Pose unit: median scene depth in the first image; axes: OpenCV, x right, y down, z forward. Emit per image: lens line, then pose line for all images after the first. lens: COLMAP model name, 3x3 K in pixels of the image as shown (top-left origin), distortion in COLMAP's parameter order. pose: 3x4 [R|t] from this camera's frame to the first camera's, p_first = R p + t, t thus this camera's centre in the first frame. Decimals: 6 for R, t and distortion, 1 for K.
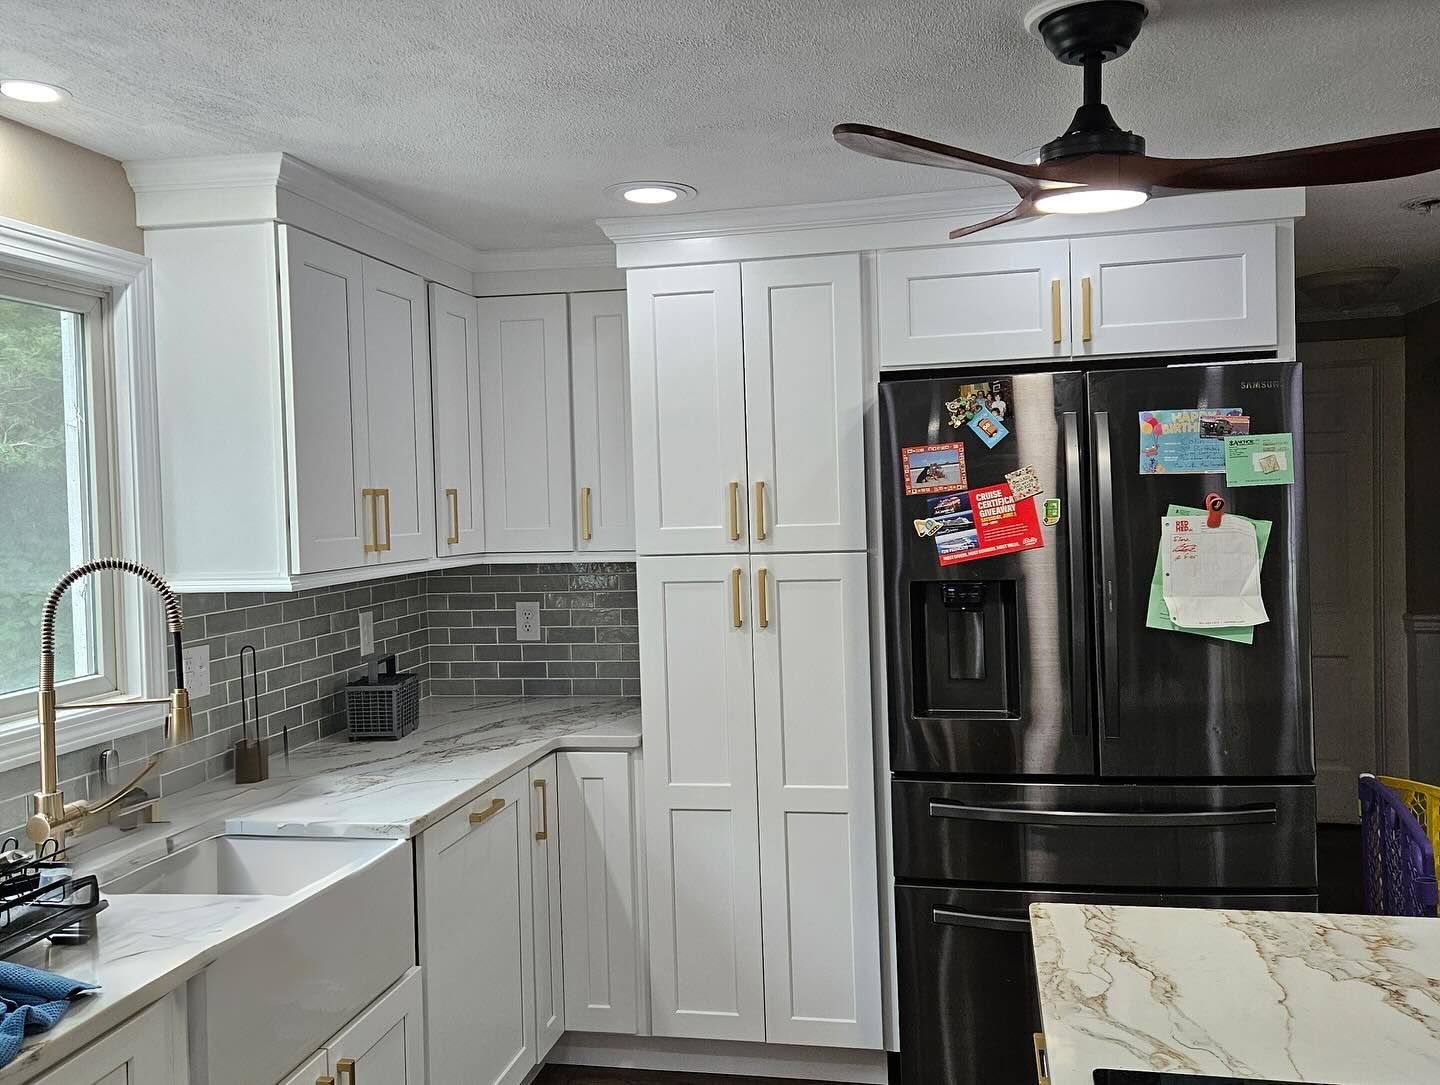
lens RADIAL K [[1284.1, 0, 713.8], [0, 1284.1, 520.1], [0, 0, 1]] dist [0.085115, -0.053069]
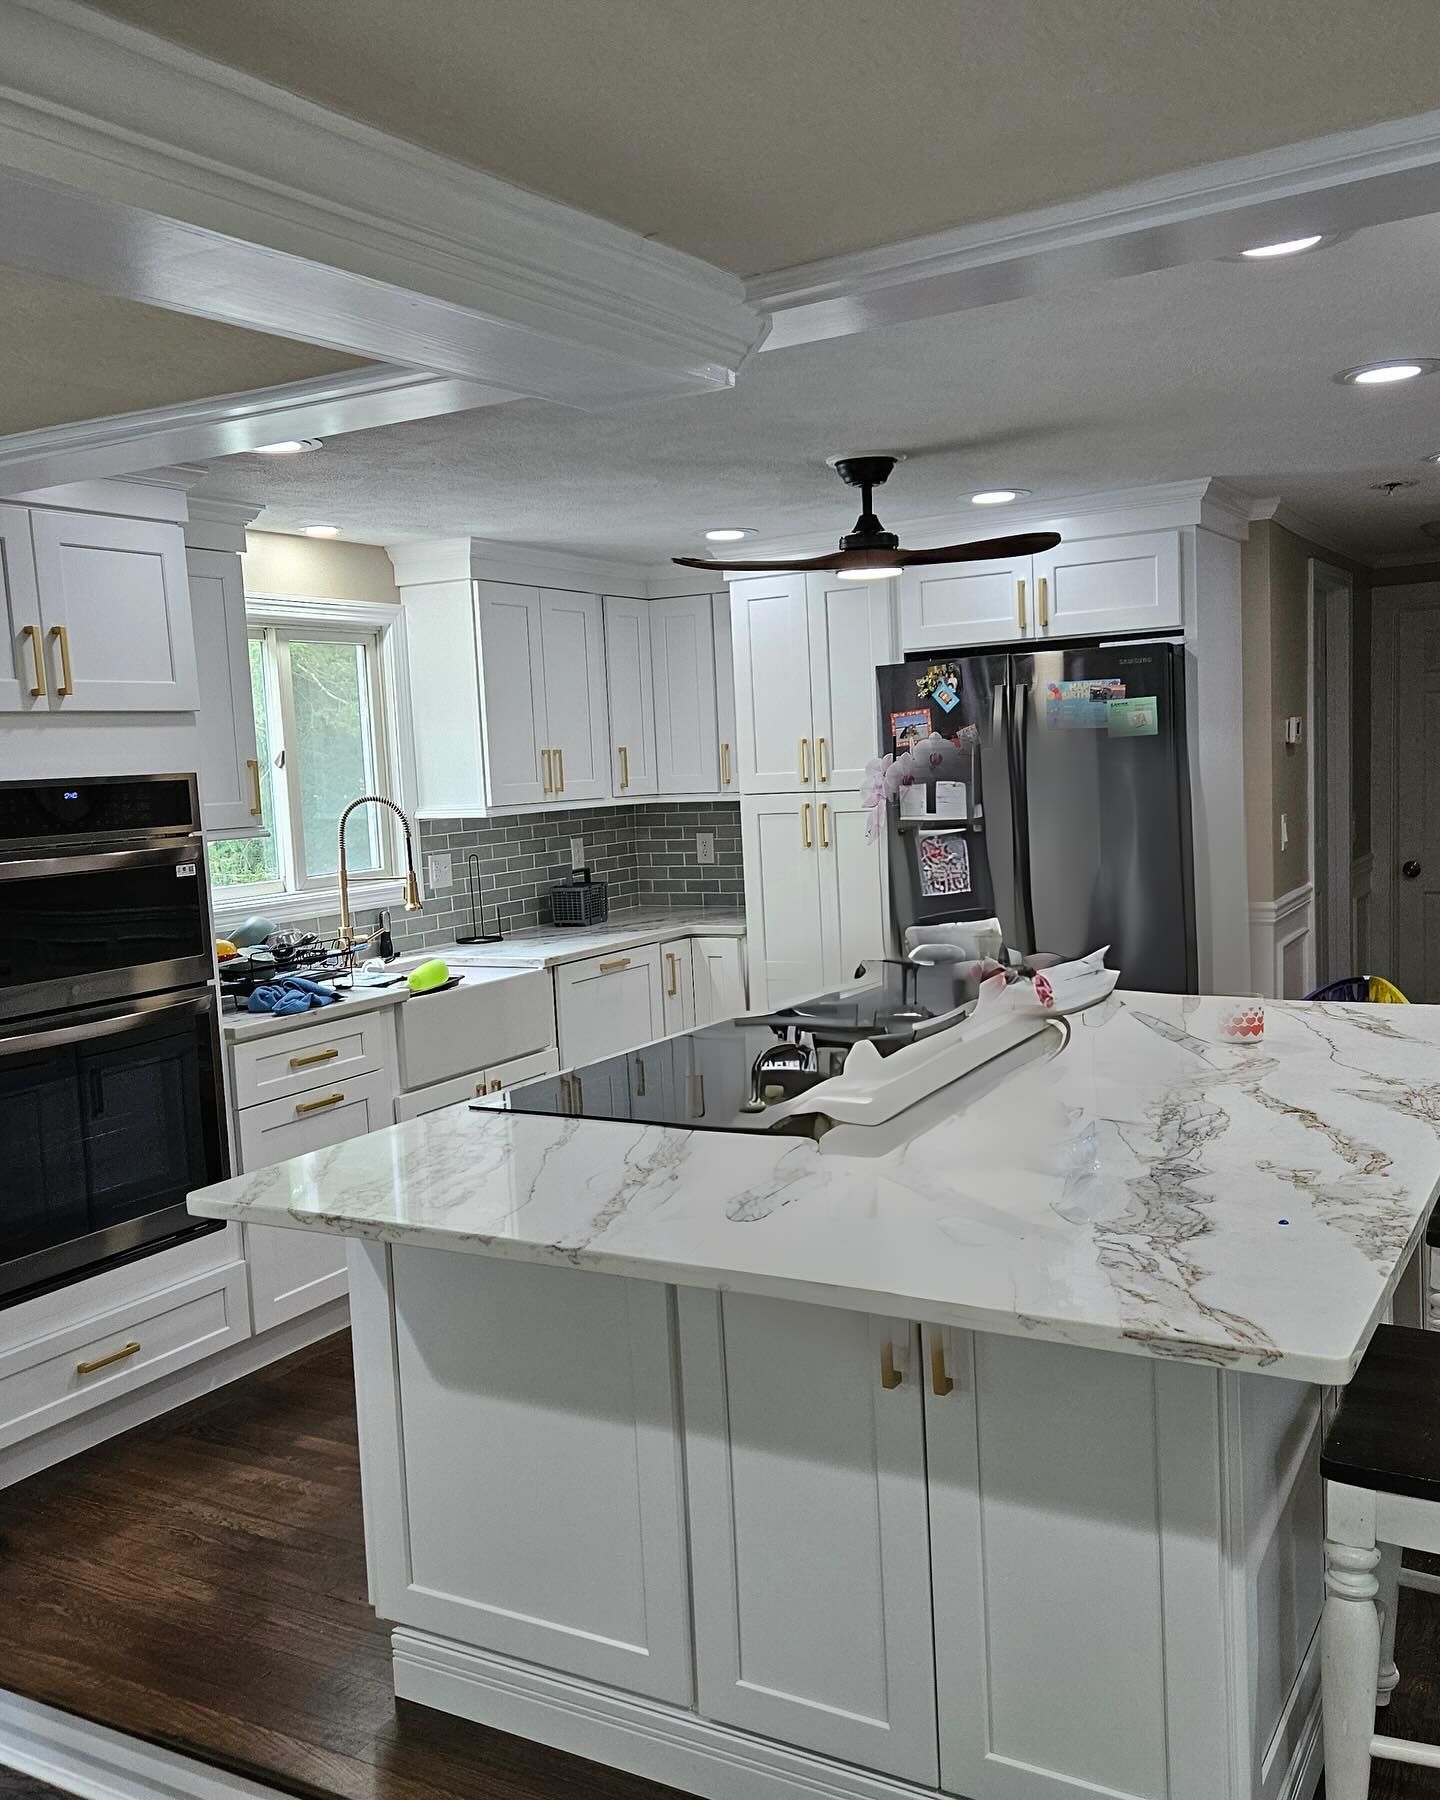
lens RADIAL K [[1598.5, 0, 715.9], [0, 1598.5, 913.0], [0, 0, 1]] dist [0.056709, -0.004209]
pose [[0.946716, 0.014926, -0.321724, 0.496240], [0.014643, 0.995898, 0.089291, 0.000934], [0.321737, -0.089244, 0.942614, -0.660803]]
